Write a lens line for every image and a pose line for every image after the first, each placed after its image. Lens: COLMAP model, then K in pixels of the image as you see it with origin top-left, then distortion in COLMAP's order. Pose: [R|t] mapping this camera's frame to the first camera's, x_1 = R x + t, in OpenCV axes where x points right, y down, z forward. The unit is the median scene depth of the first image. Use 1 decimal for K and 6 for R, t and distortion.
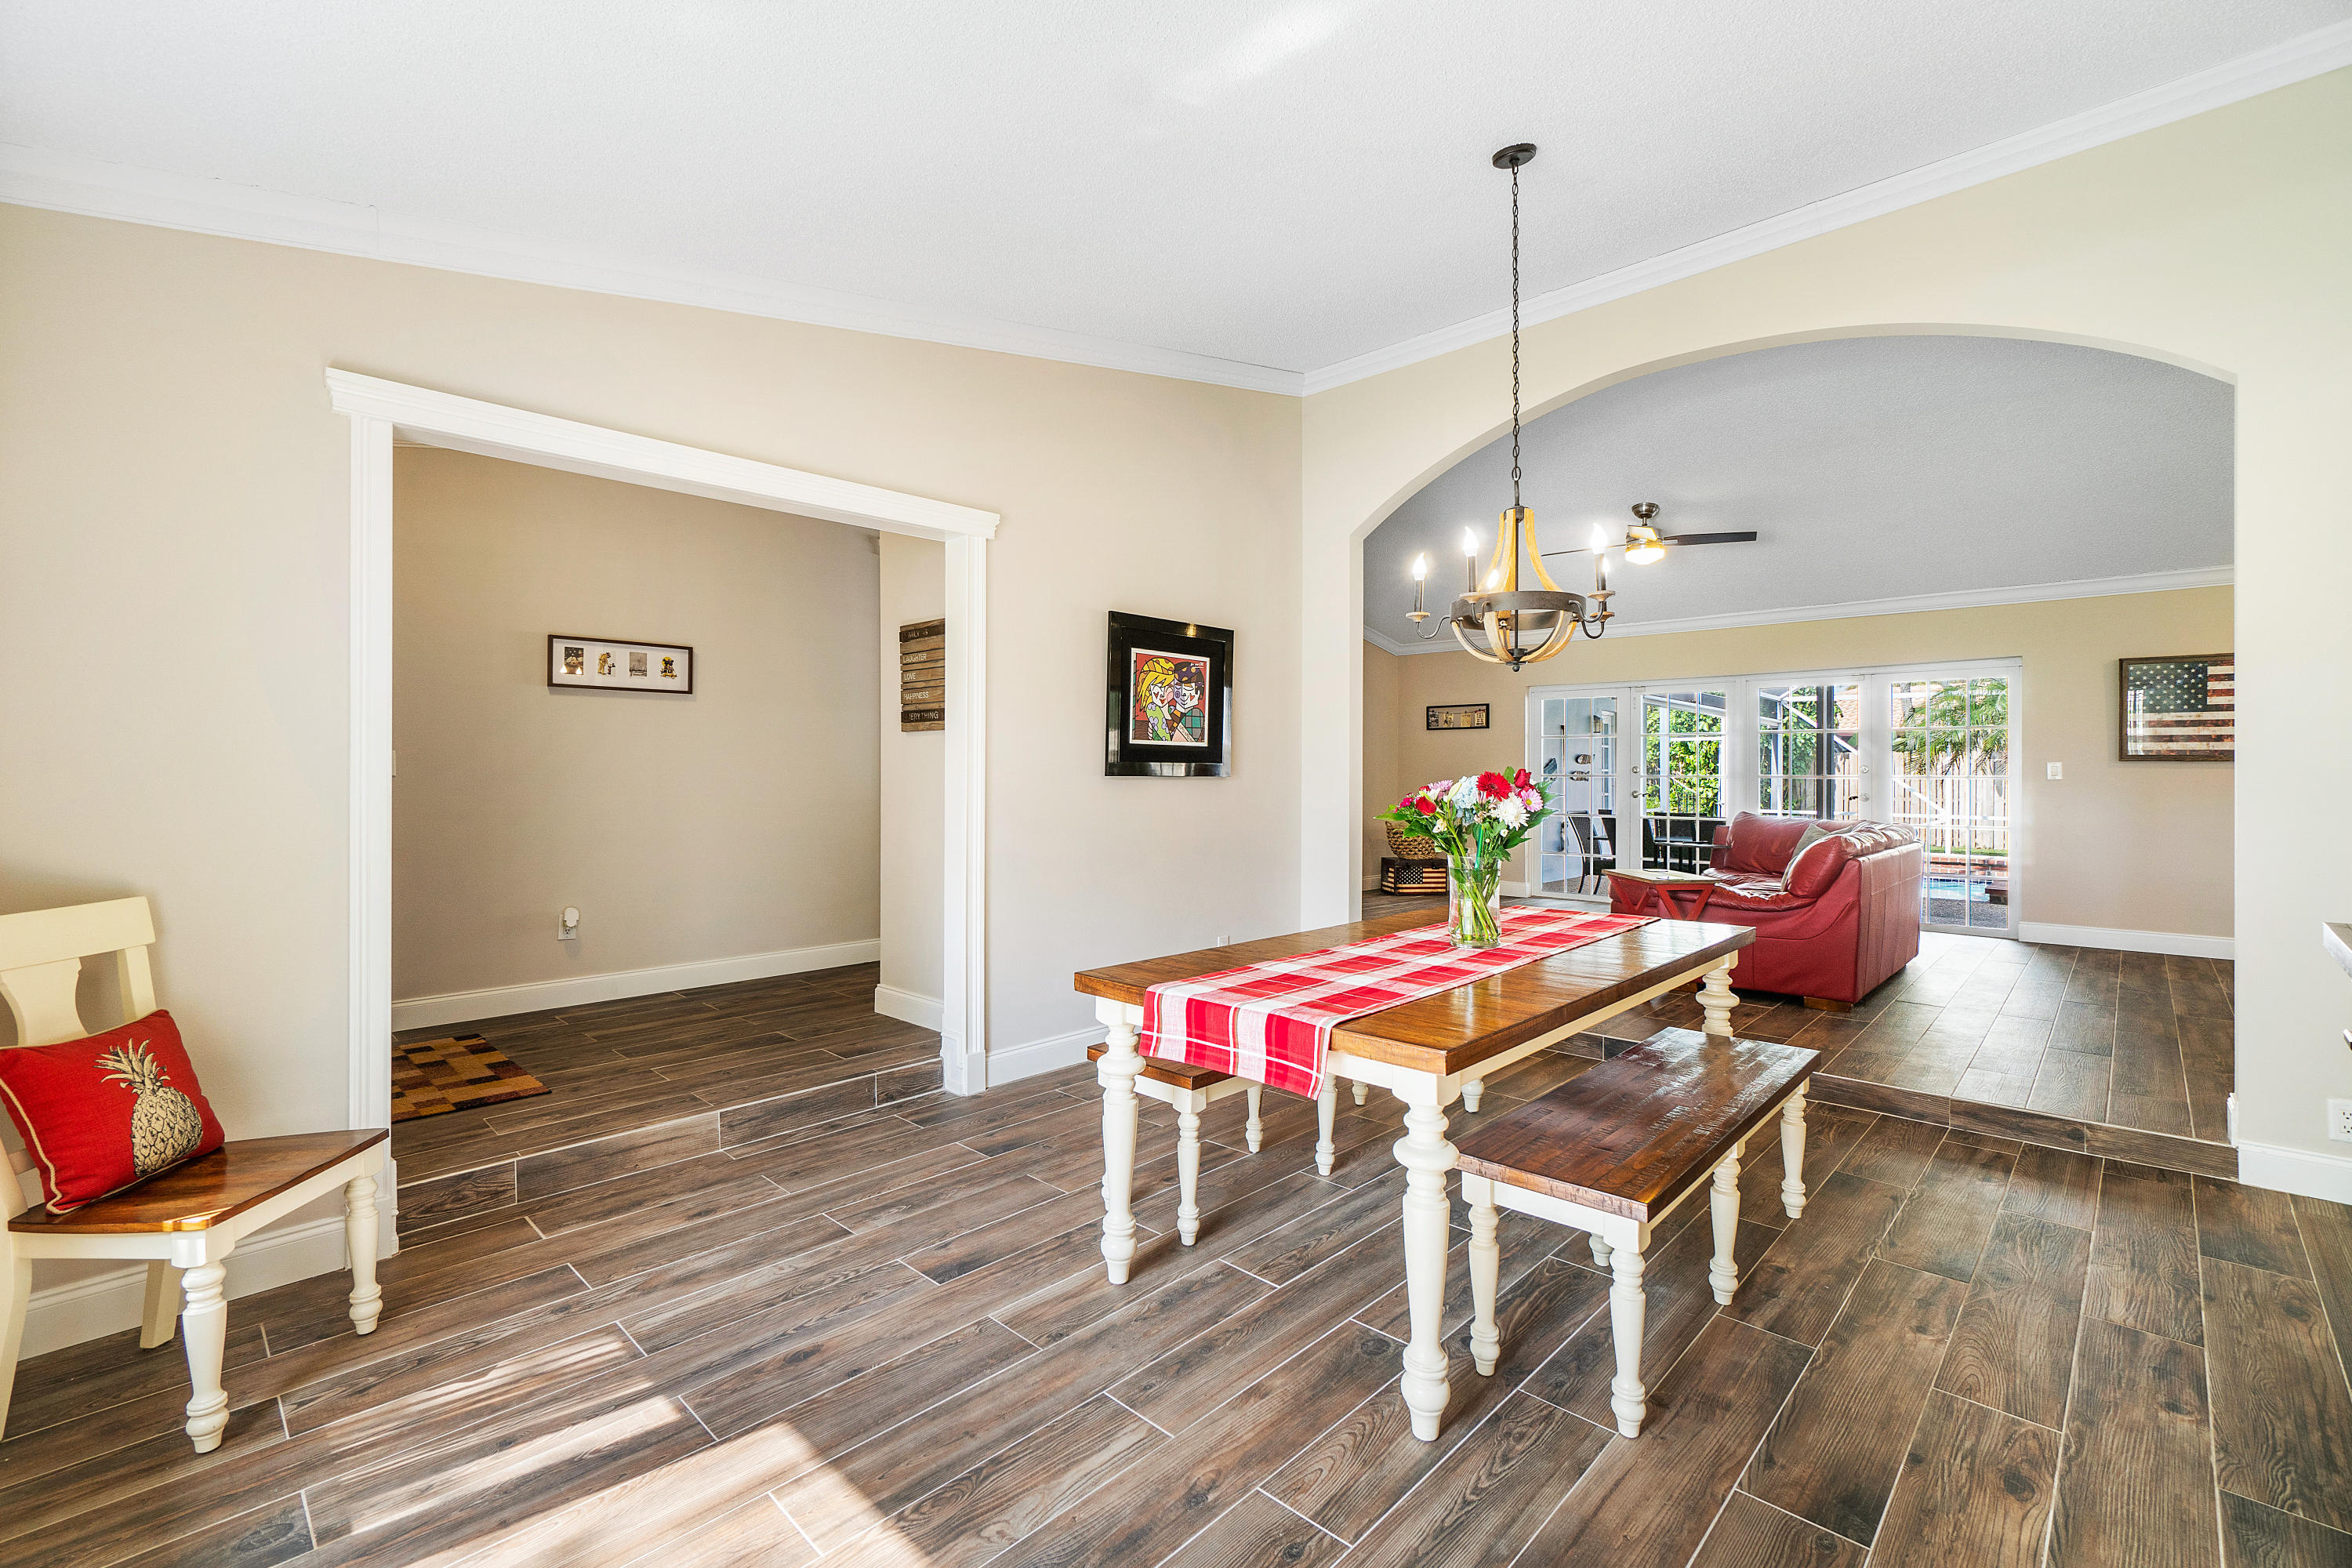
lens RADIAL K [[1027.9, 0, 1154.0], [0, 1027.9, 790.2], [0, 0, 1]] dist [-0.003112, 0.001269]
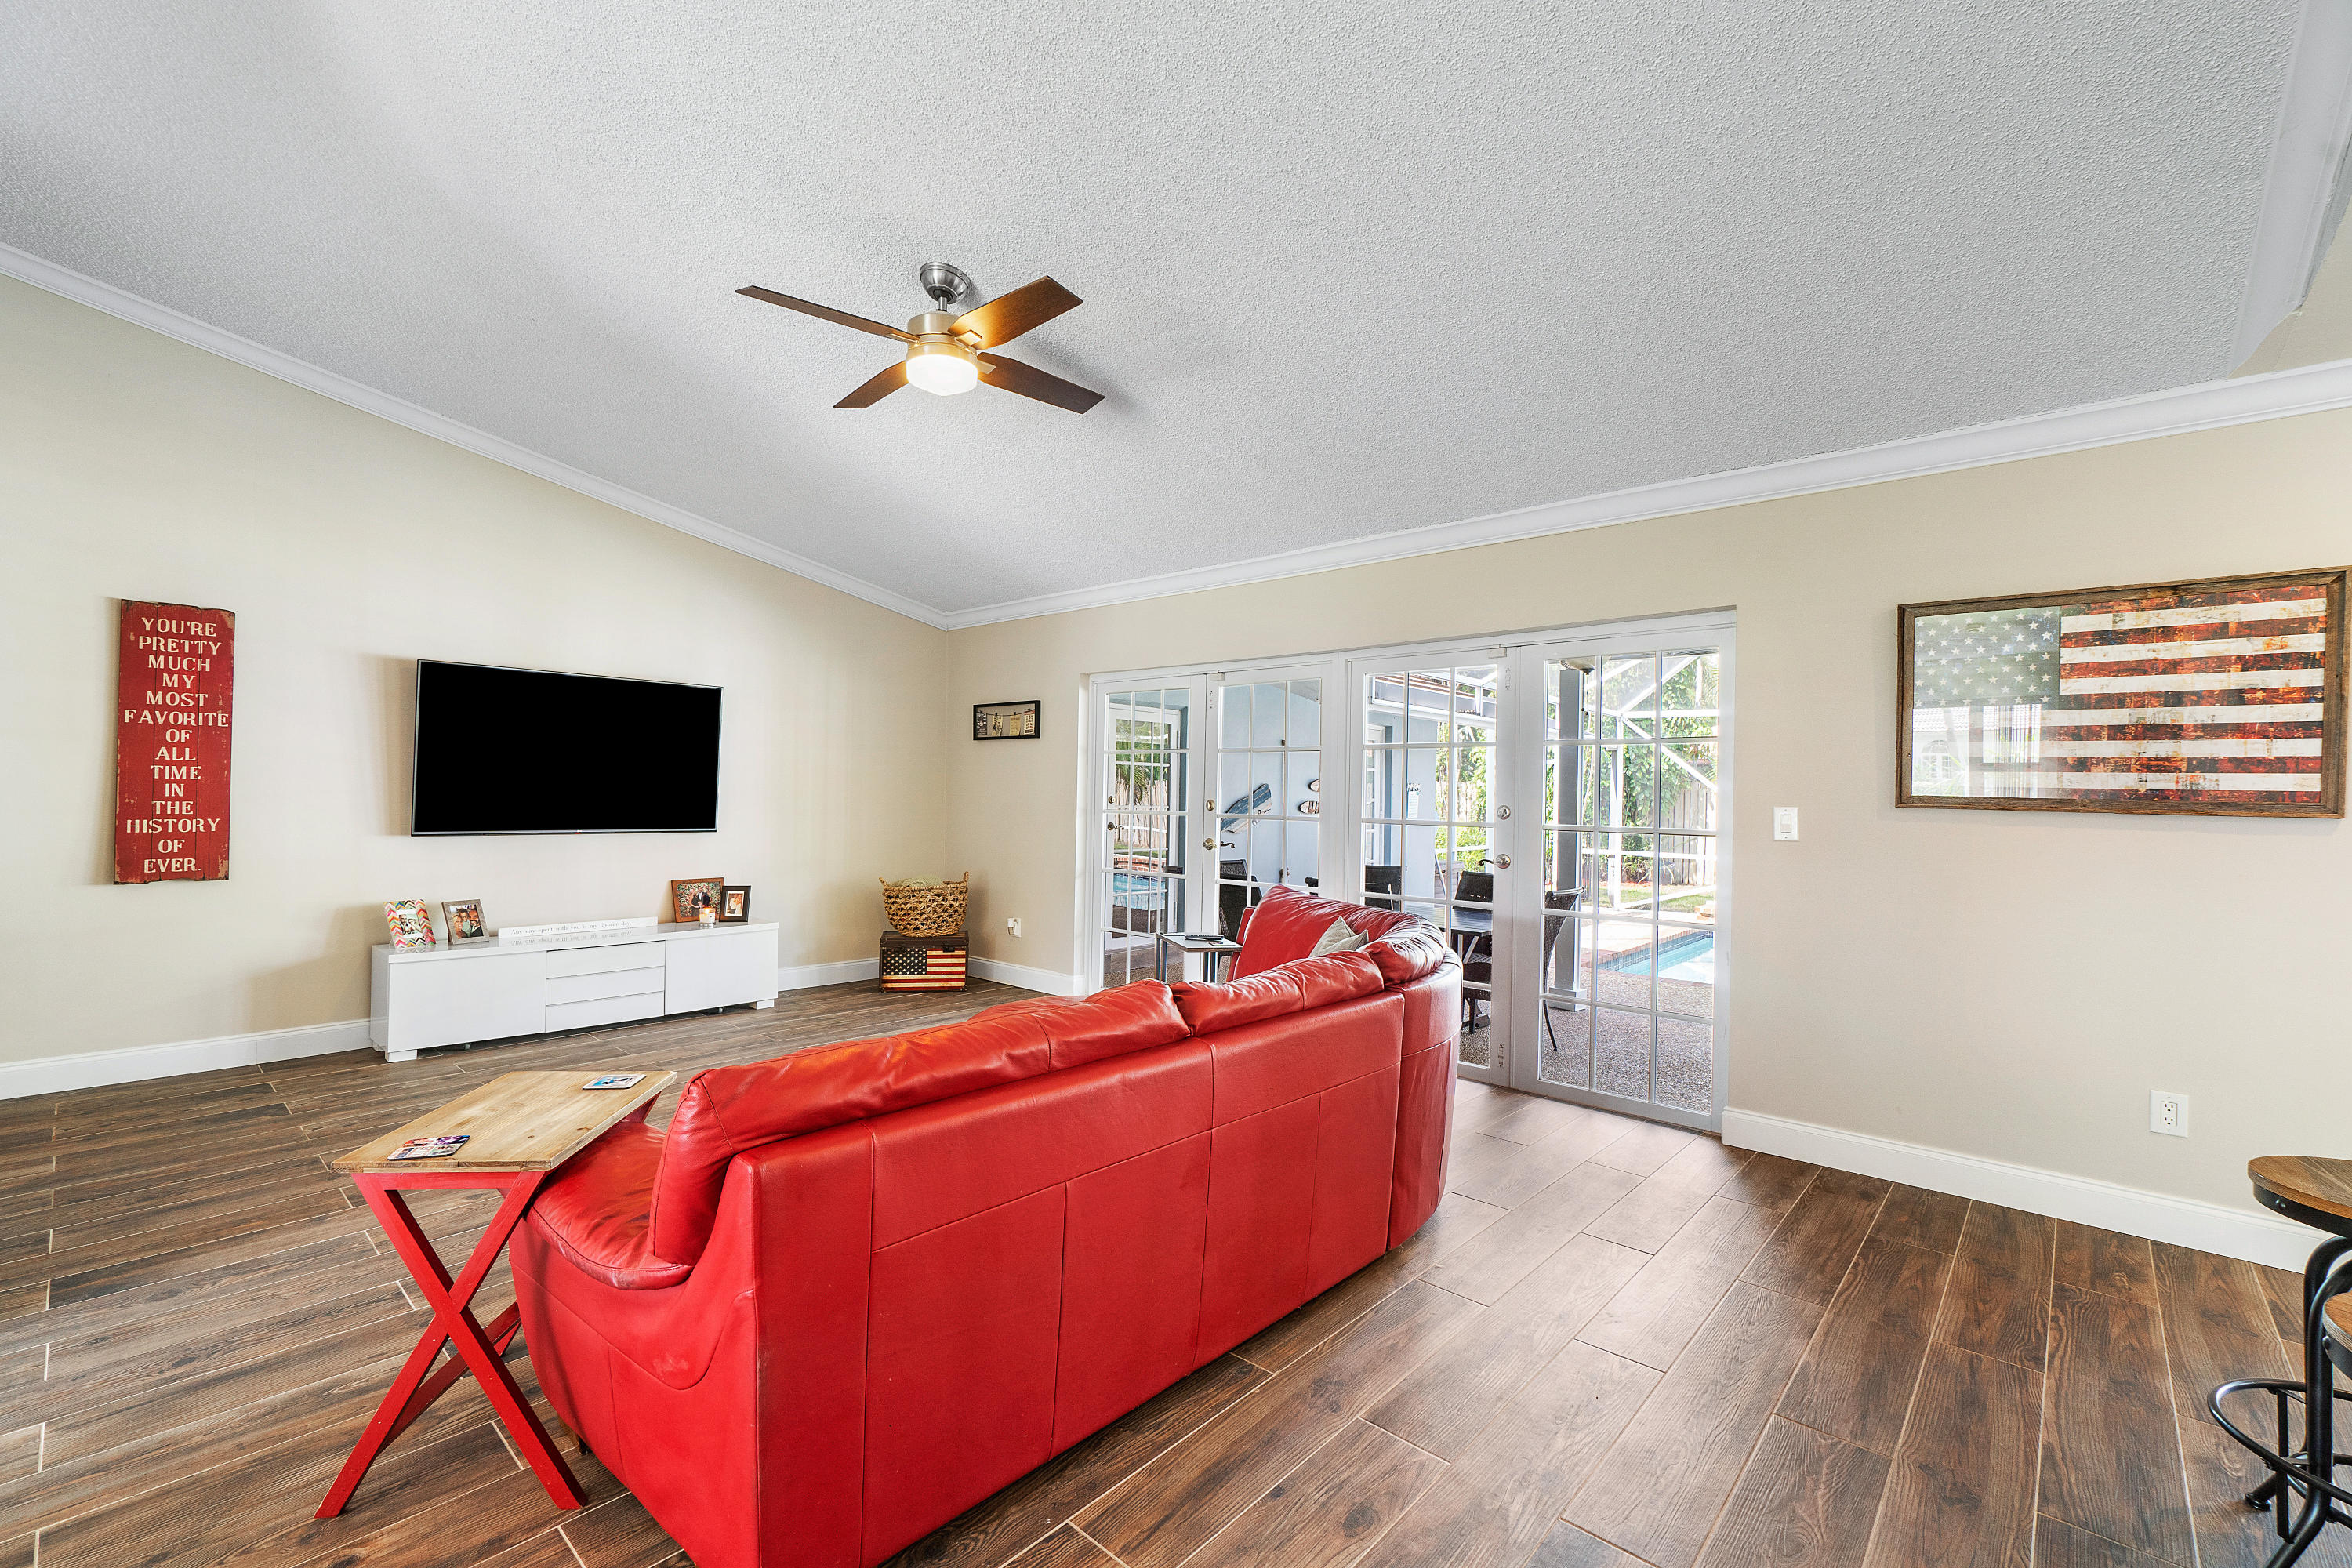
lens RADIAL K [[1027.9, 0, 1169.4], [0, 1027.9, 781.3], [0, 0, 1]] dist [-0.003112, 0.001269]
pose [[0.999749, 0.020256, 0.009605, 0.598224], [-0.019920, 0.999227, -0.033884, -0.018522], [-0.010284, 0.033684, 0.999380, 0.519613]]
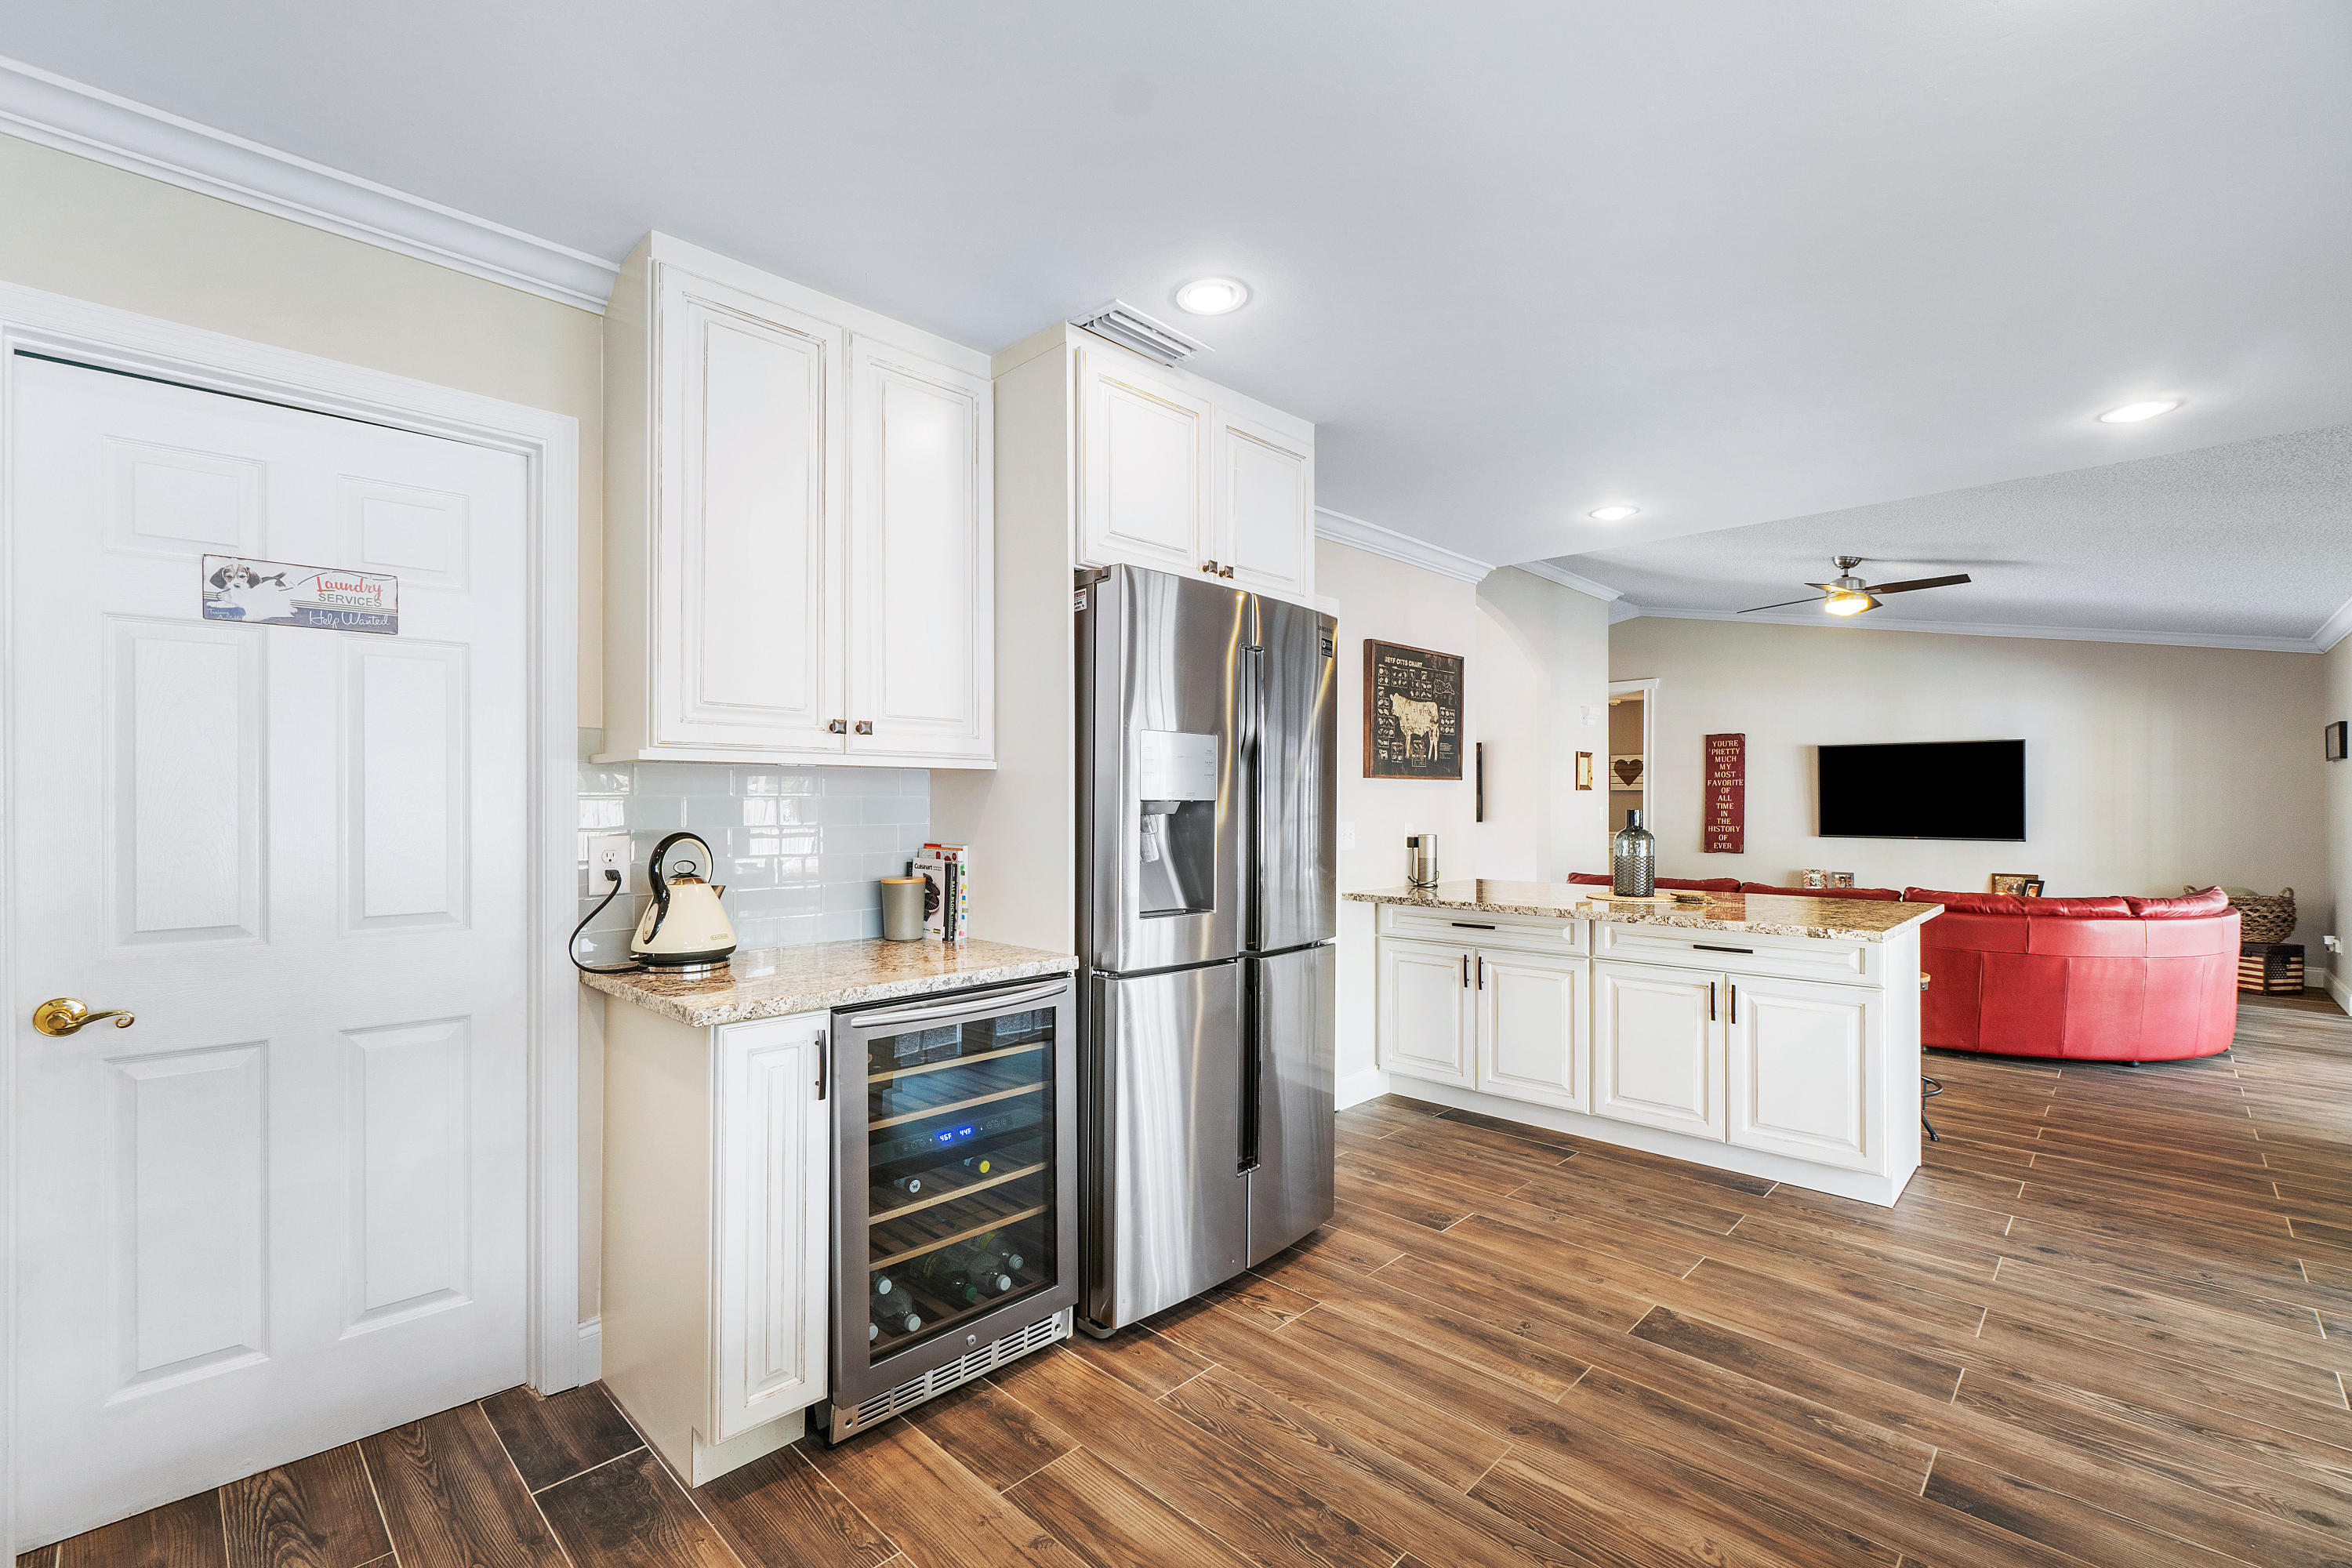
lens RADIAL K [[1027.9, 0, 1173.0], [0, 1027.9, 783.9], [0, 0, 1]] dist [-0.003112, 0.001269]
pose [[0.002338, -0.013915, -0.999900, 1.463723], [-0.025058, 0.999588, -0.013969, -0.024582], [0.999683, 0.025088, 0.001989, 0.362887]]
